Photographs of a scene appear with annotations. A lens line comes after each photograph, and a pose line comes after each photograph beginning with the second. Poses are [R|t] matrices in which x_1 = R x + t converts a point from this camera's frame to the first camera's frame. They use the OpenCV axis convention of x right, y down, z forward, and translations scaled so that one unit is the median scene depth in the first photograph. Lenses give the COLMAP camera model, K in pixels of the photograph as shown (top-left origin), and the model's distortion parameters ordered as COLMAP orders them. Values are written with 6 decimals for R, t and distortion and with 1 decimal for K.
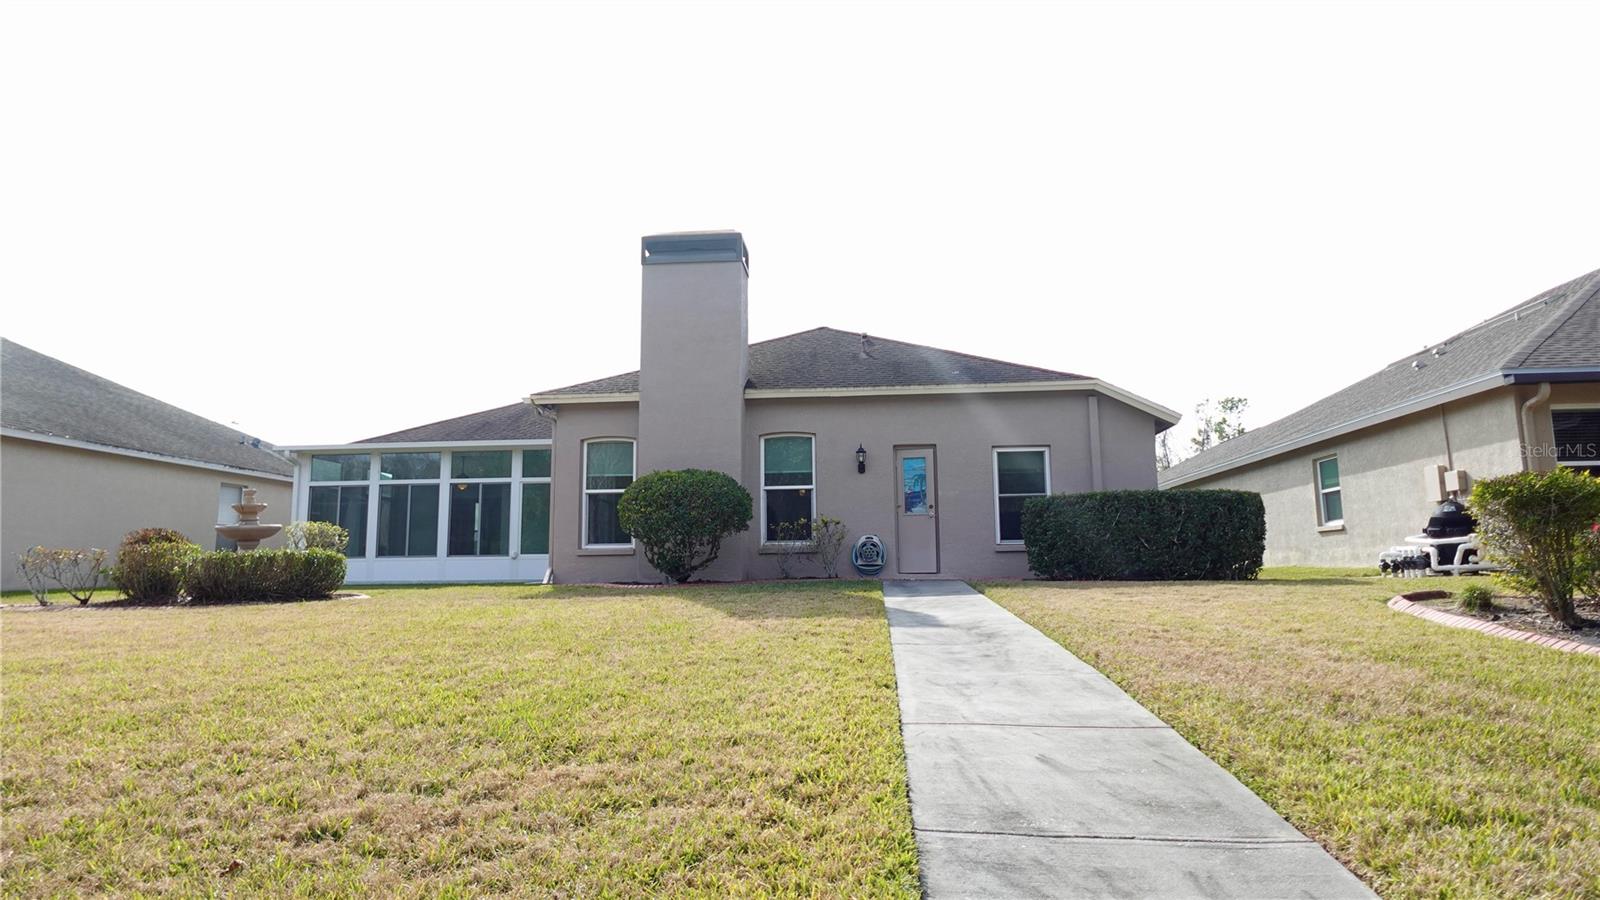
lens RADIAL K [[906.0, 0, 800.0], [0, 906.0, 450.0], [0, 0, 1]] dist [-0.003977, 0.003072]
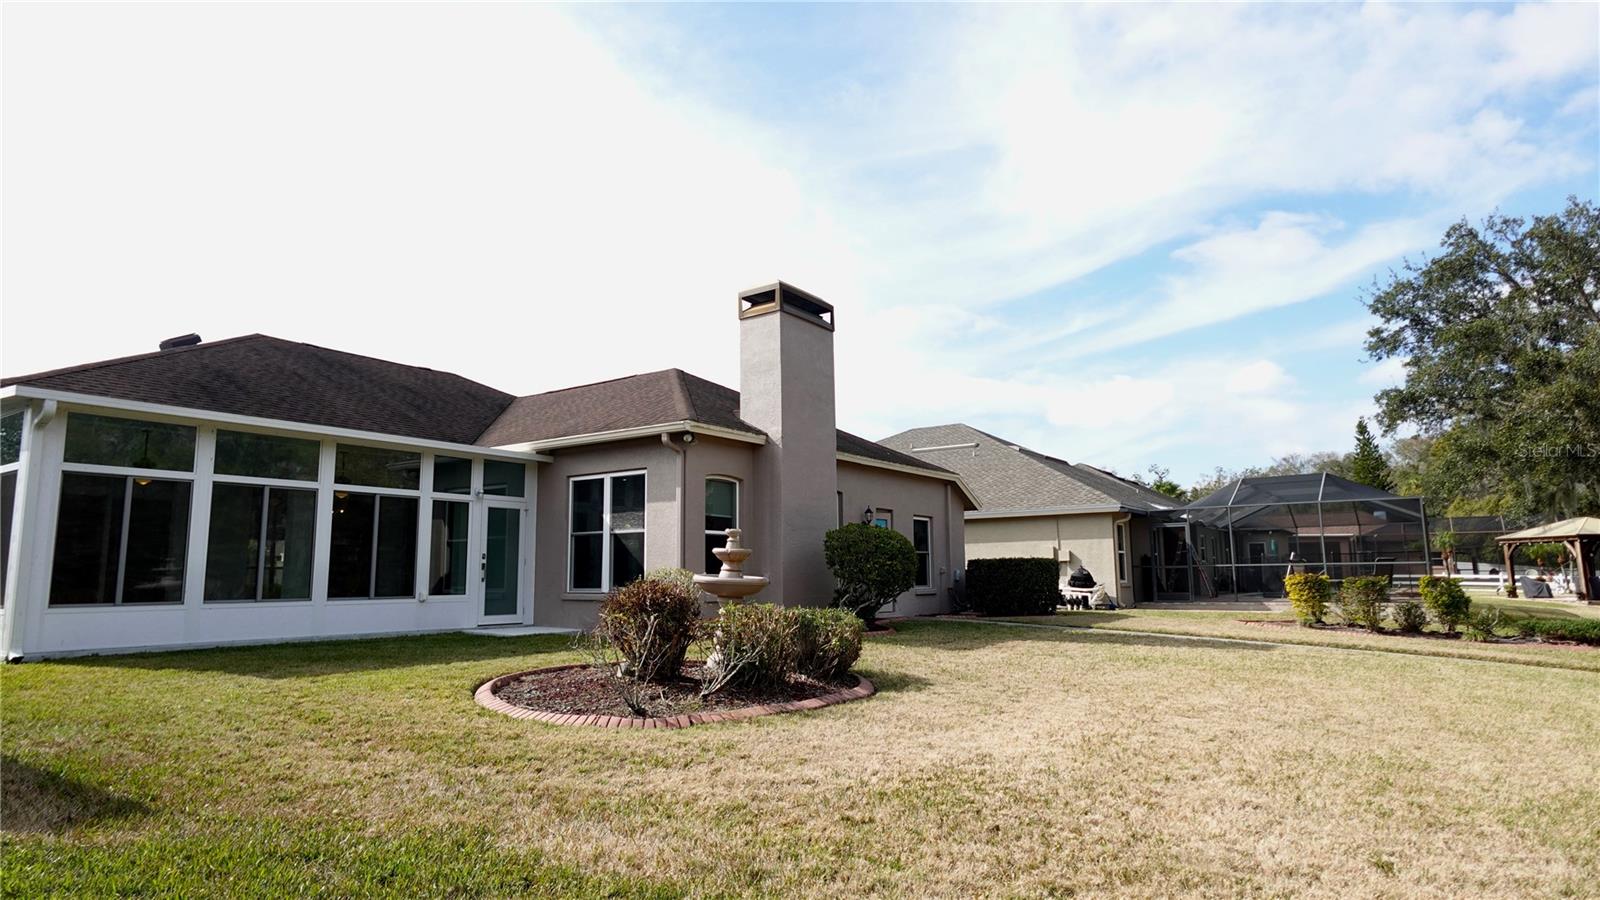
lens RADIAL K [[906.0, 0, 800.0], [0, 906.0, 450.0], [0, 0, 1]] dist [-0.003977, 0.003072]
pose [[0.499271, 0.127612, 0.856997, -0.853392], [-0.115209, 0.990089, -0.080312, 0.023087], [-0.858752, -0.058637, 0.509025, 0.393090]]
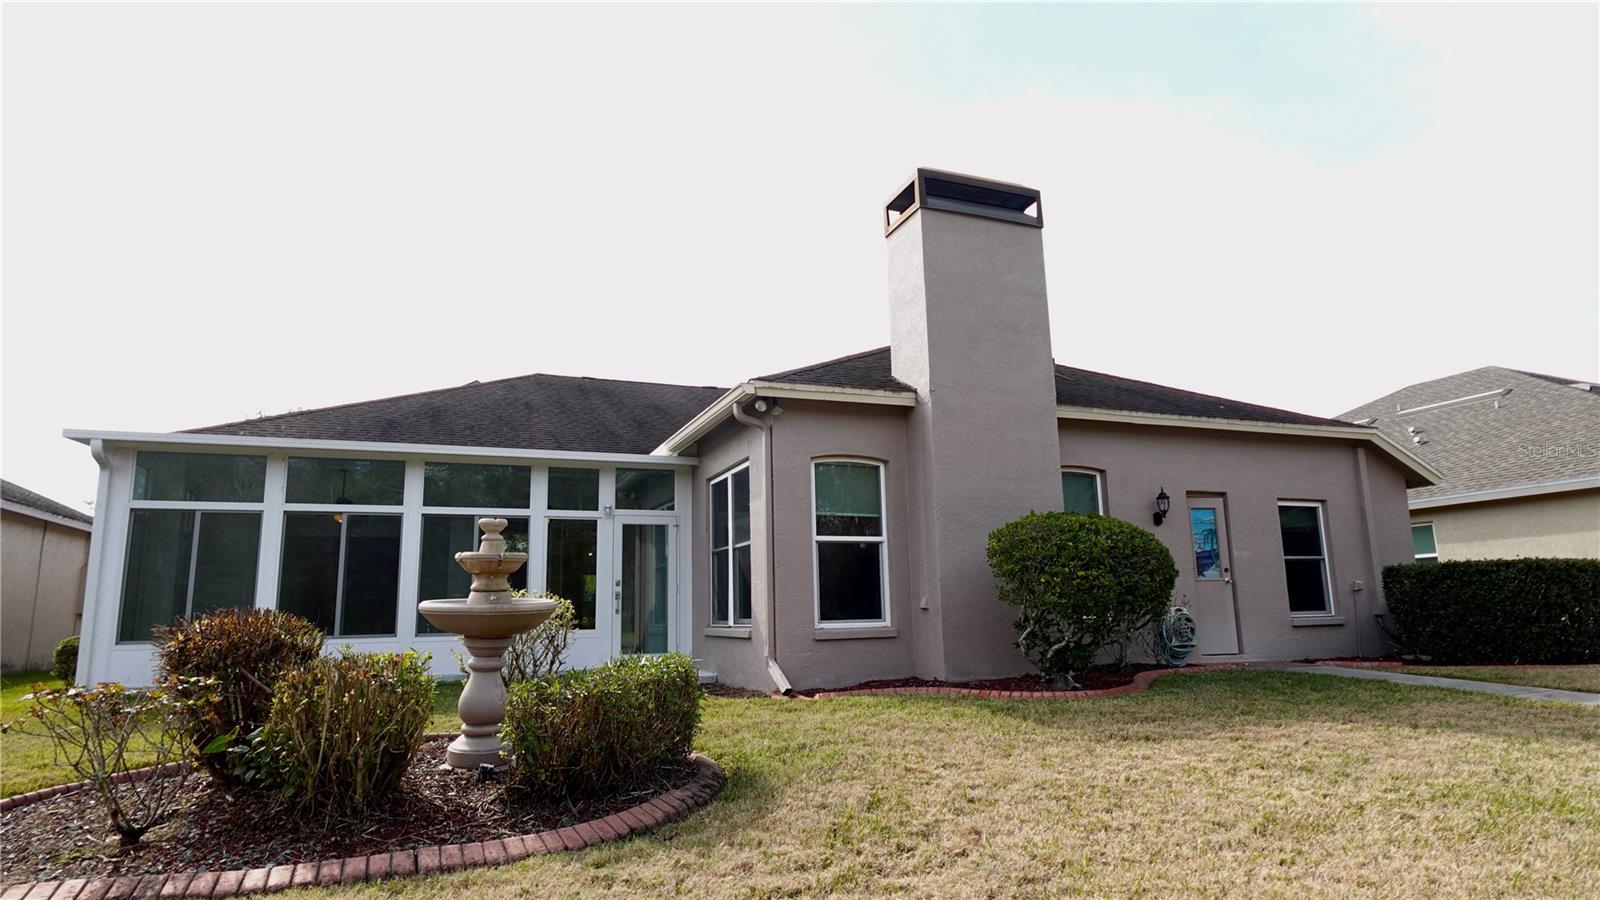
lens RADIAL K [[906.0, 0, 800.0], [0, 906.0, 450.0], [0, 0, 1]] dist [-0.003977, 0.003072]
pose [[0.894767, 0.072440, 0.440618, -0.462572], [-0.049368, 0.996752, -0.063621, 0.021838], [-0.443796, 0.035173, 0.895437, 0.371177]]
